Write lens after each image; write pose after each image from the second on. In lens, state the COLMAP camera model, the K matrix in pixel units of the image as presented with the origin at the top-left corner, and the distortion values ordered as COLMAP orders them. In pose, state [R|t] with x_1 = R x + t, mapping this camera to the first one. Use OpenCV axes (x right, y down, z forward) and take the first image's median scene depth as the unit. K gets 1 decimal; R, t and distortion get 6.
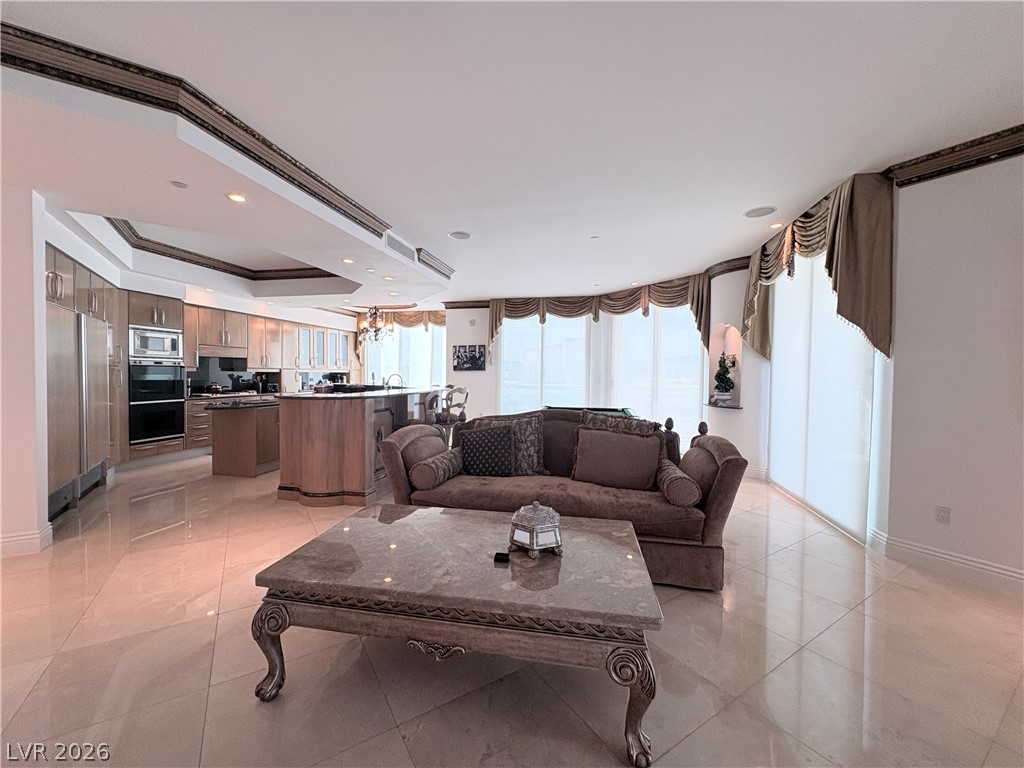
lens RADIAL K [[408.2, 0, 508.2], [0, 408.2, 382.1], [0, 0, 1]] dist [-0.005530, 0.000970]
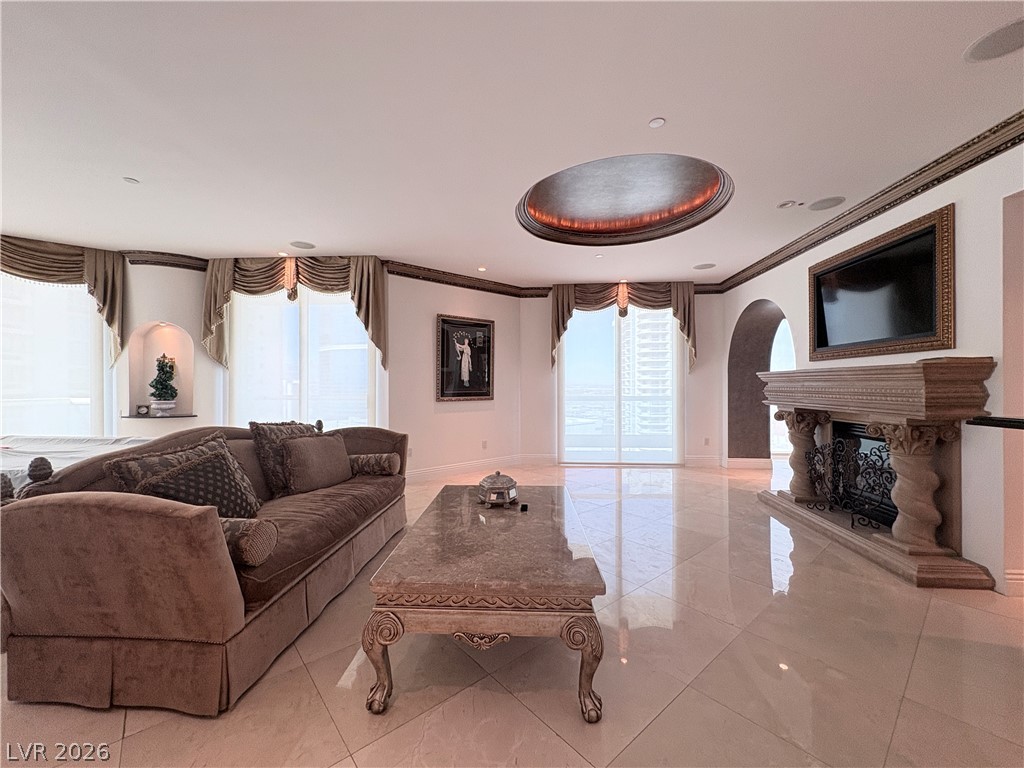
lens RADIAL K [[408.2, 0, 508.1], [0, 408.2, 382.7], [0, 0, 1]] dist [-0.005530, 0.000970]
pose [[-0.142660, -0.003598, 0.989765, -0.450213], [0.020007, 0.999779, 0.006519, -0.004772], [-0.989570, 0.020732, -0.142557, 0.397533]]
